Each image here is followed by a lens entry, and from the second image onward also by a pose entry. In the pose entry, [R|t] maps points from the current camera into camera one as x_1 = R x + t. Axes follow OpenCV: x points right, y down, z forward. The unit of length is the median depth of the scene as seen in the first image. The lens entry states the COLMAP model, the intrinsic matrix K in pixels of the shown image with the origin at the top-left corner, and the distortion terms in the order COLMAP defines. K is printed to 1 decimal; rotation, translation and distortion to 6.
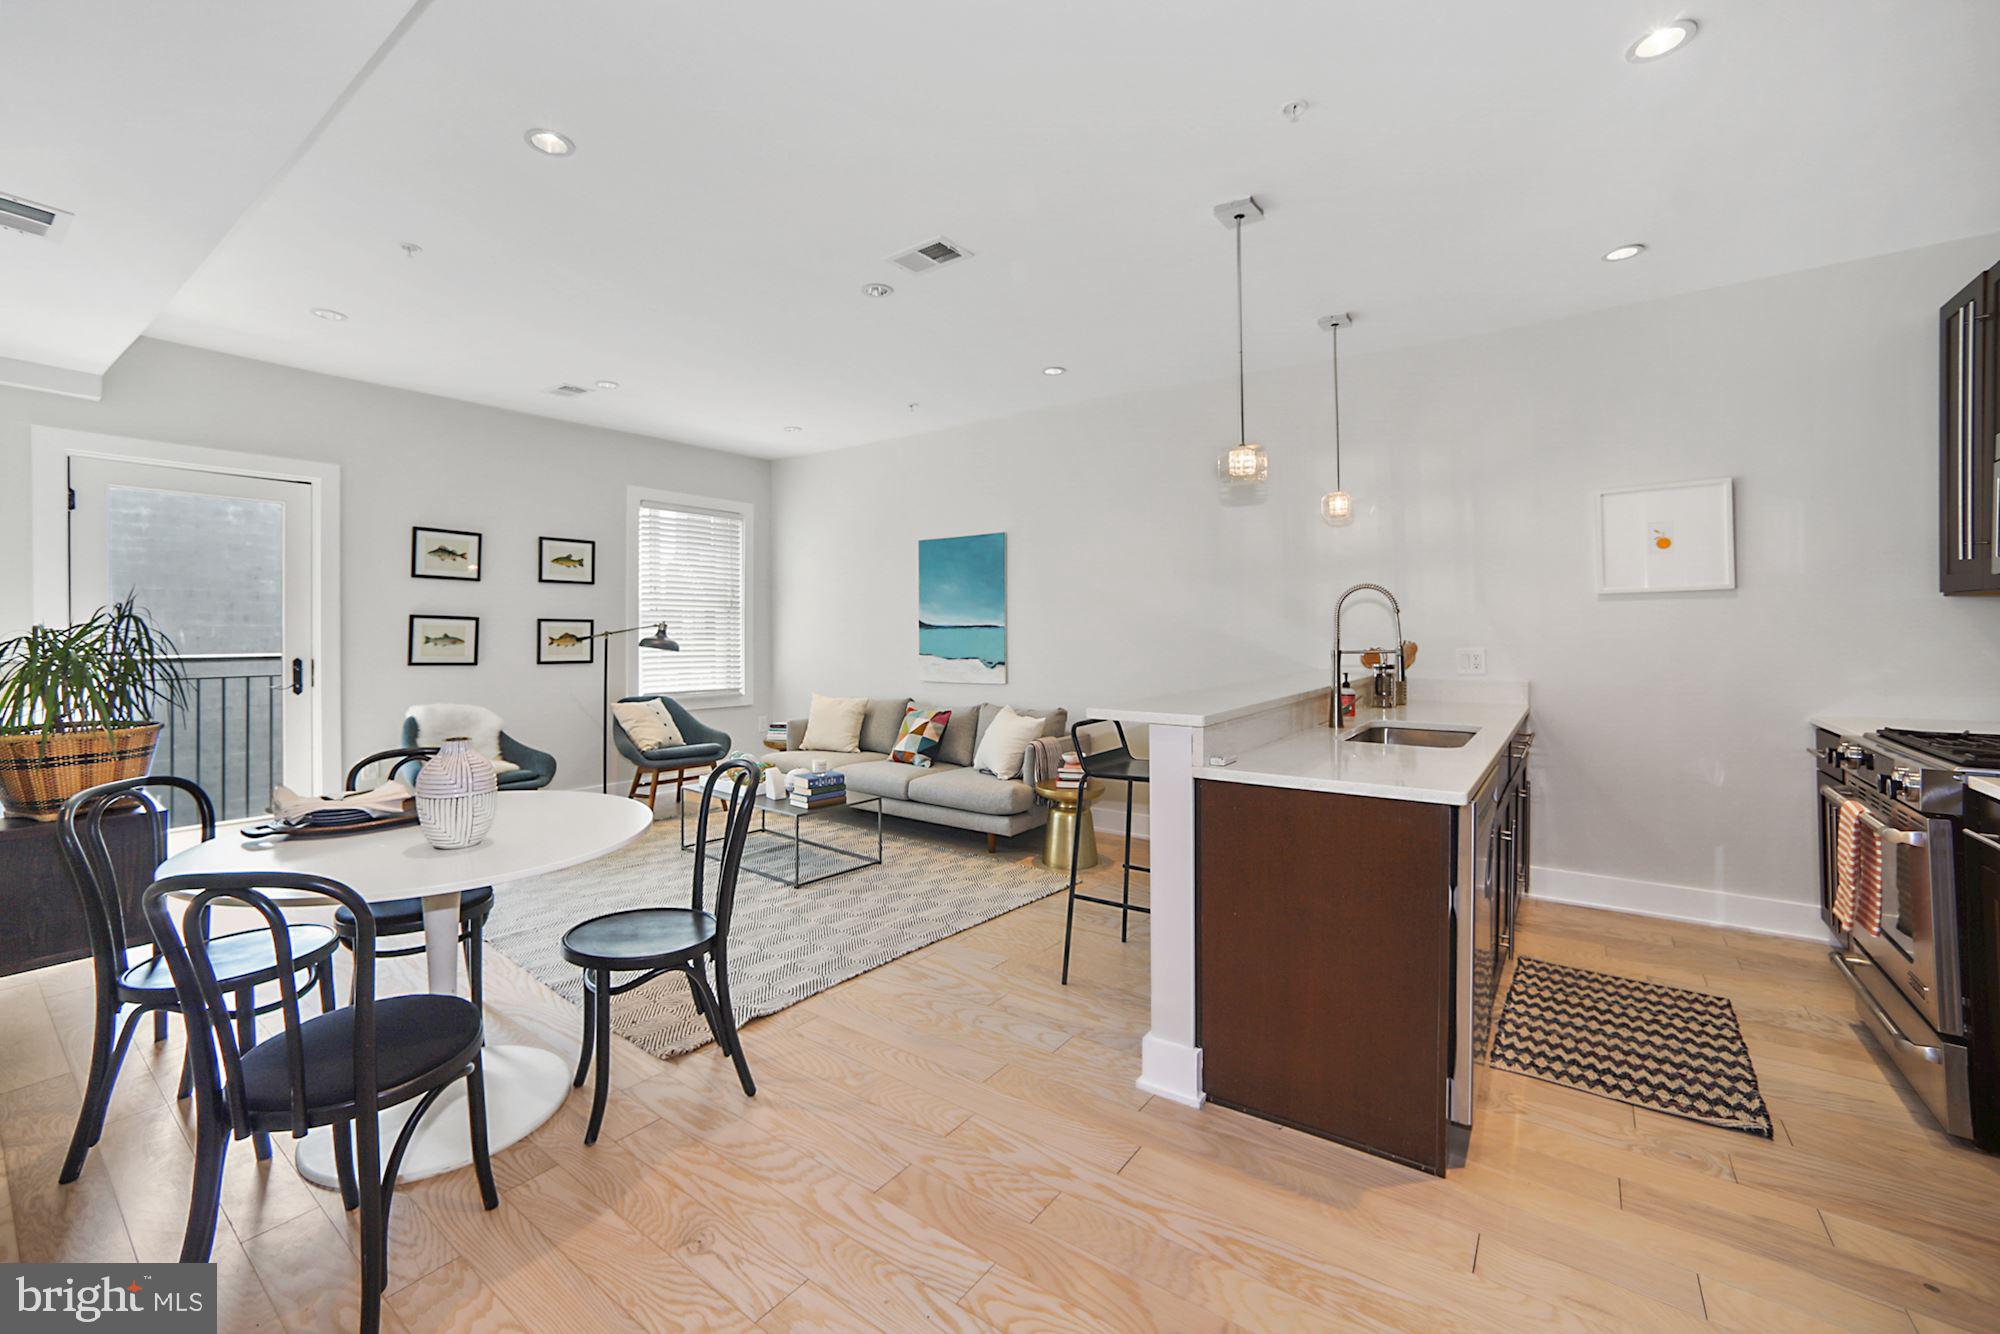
lens RADIAL K [[834.2, 0, 1007.6], [0, 834.2, 637.2], [0, 0, 1]] dist [-0.036219, 0.027965]
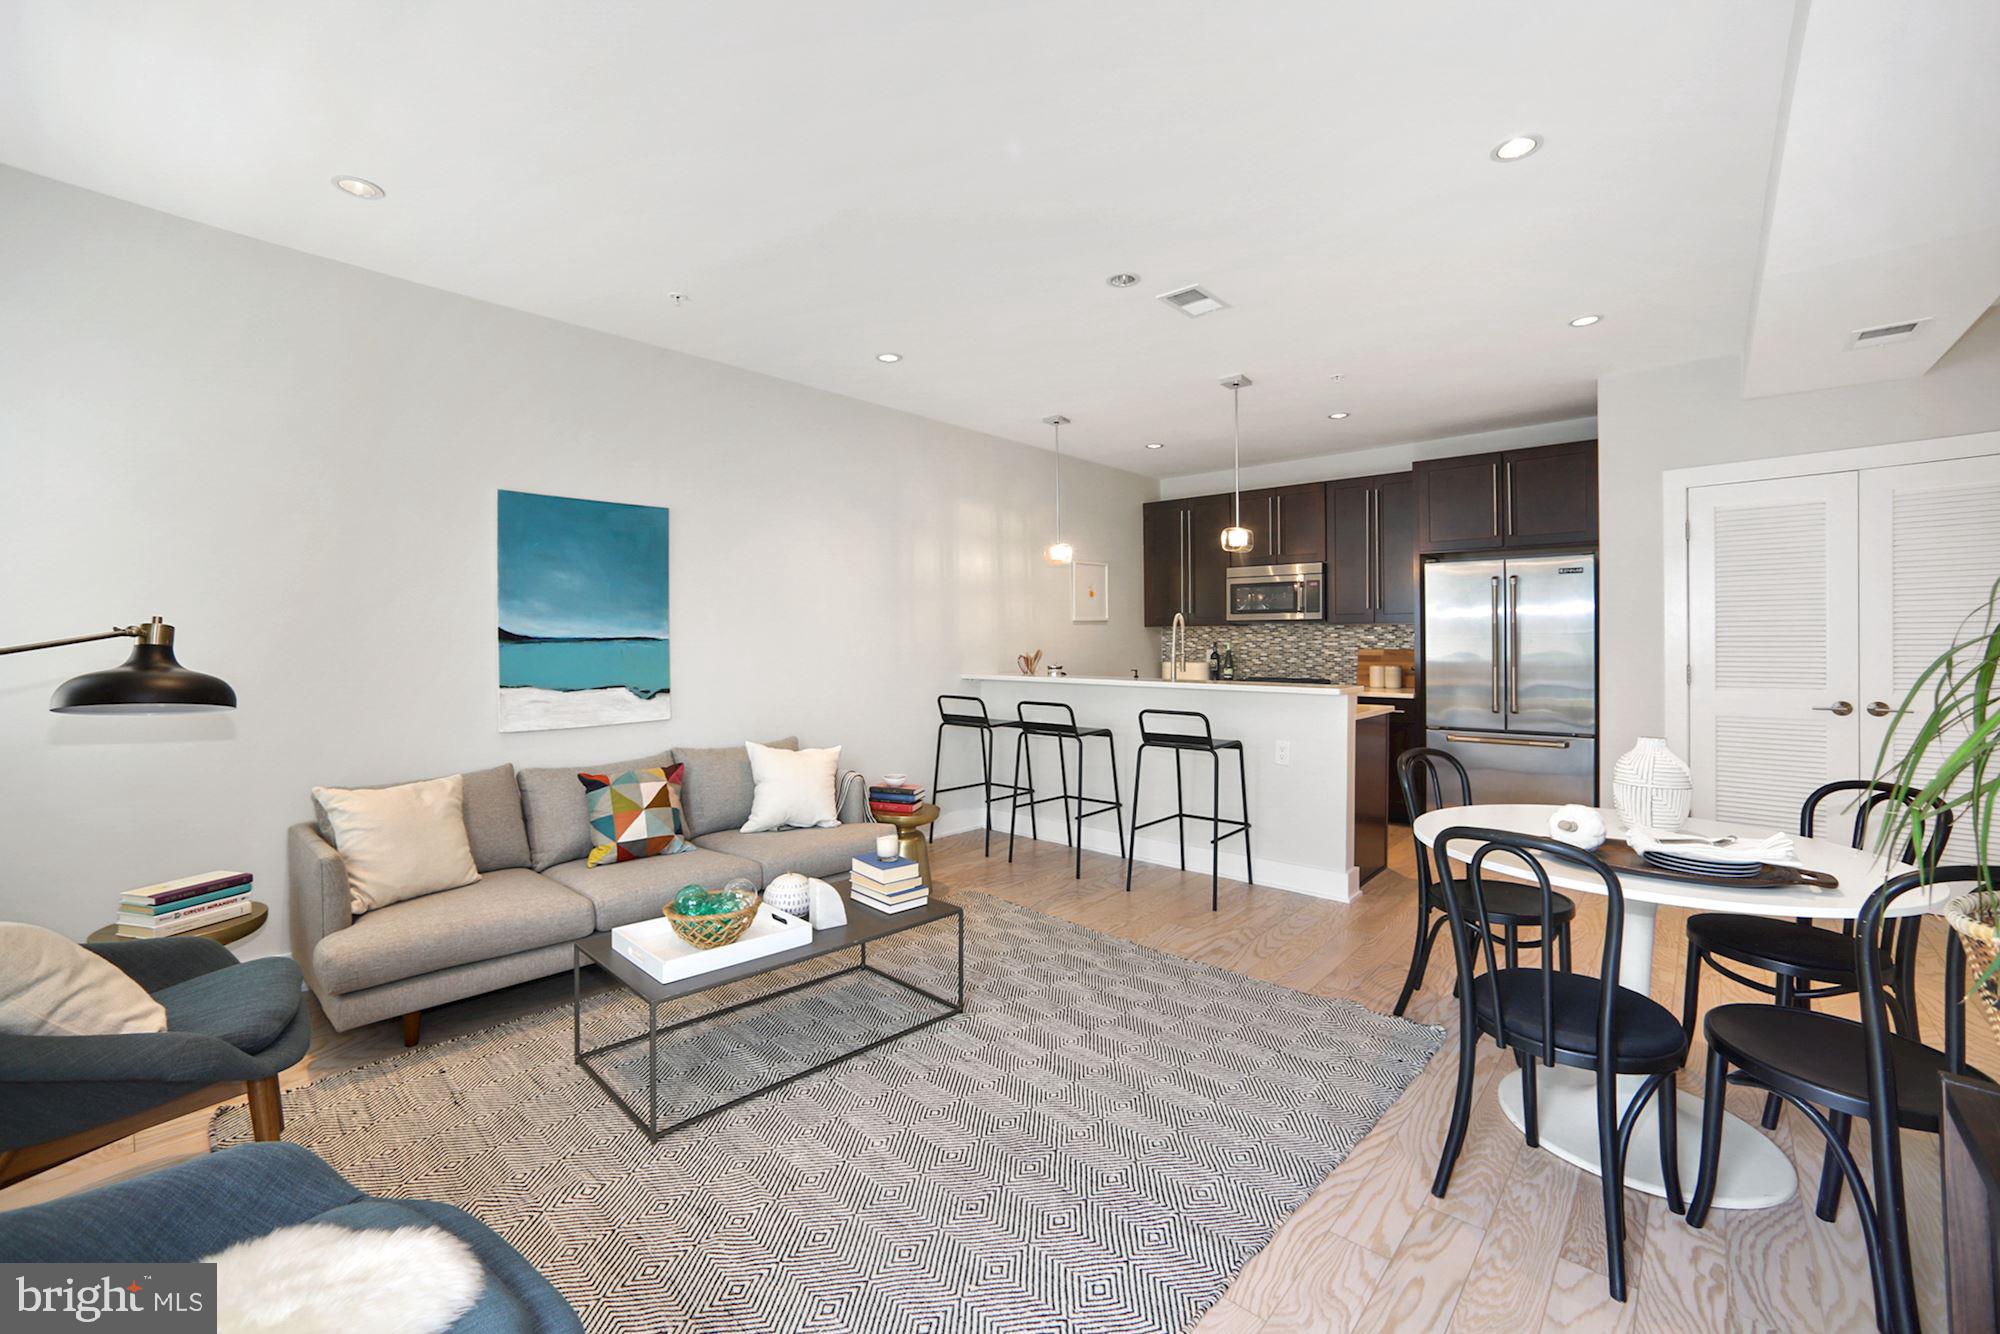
lens RADIAL K [[818.6, 0, 1015.9], [0, 818.6, 652.7], [0, 0, 1]] dist [-0.067950, 0.031086]
pose [[0.107240, -0.012509, 0.994154, -1.202982], [0.014276, 0.999837, 0.011041, -0.008587], [-0.994131, 0.013009, 0.107401, 1.141958]]
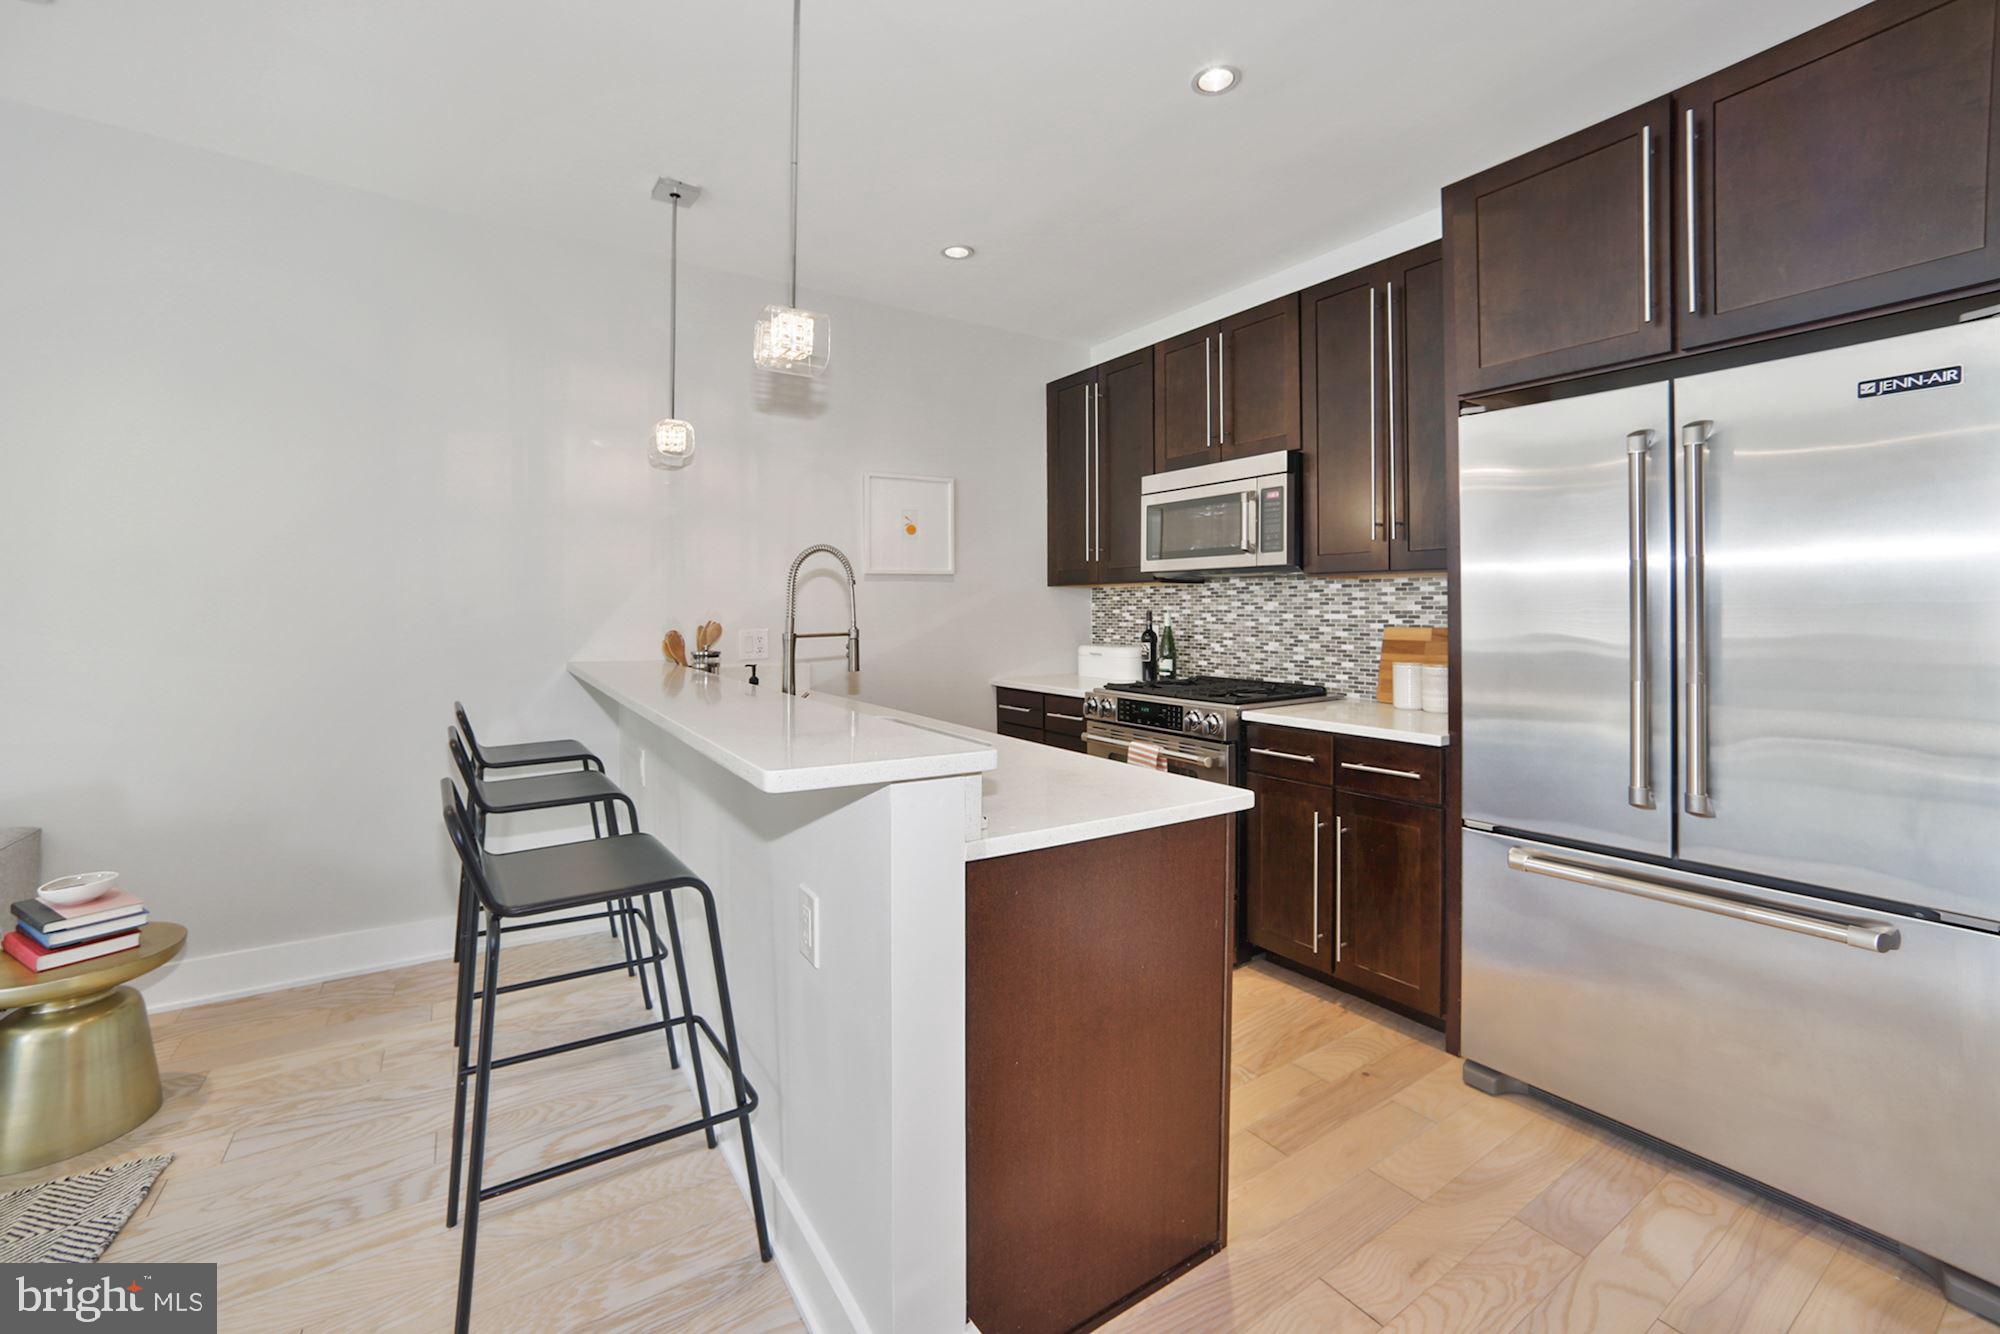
lens RADIAL K [[845.7, 0, 1010.4], [0, 845.7, 599.3], [0, 0, 1]] dist [-0.015980, 0.000247]
pose [[0.374714, 0.018118, 0.926964, -0.214486], [0.006219, 0.999737, -0.022054, 0.003020], [-0.927120, 0.014029, 0.374503, 0.544738]]
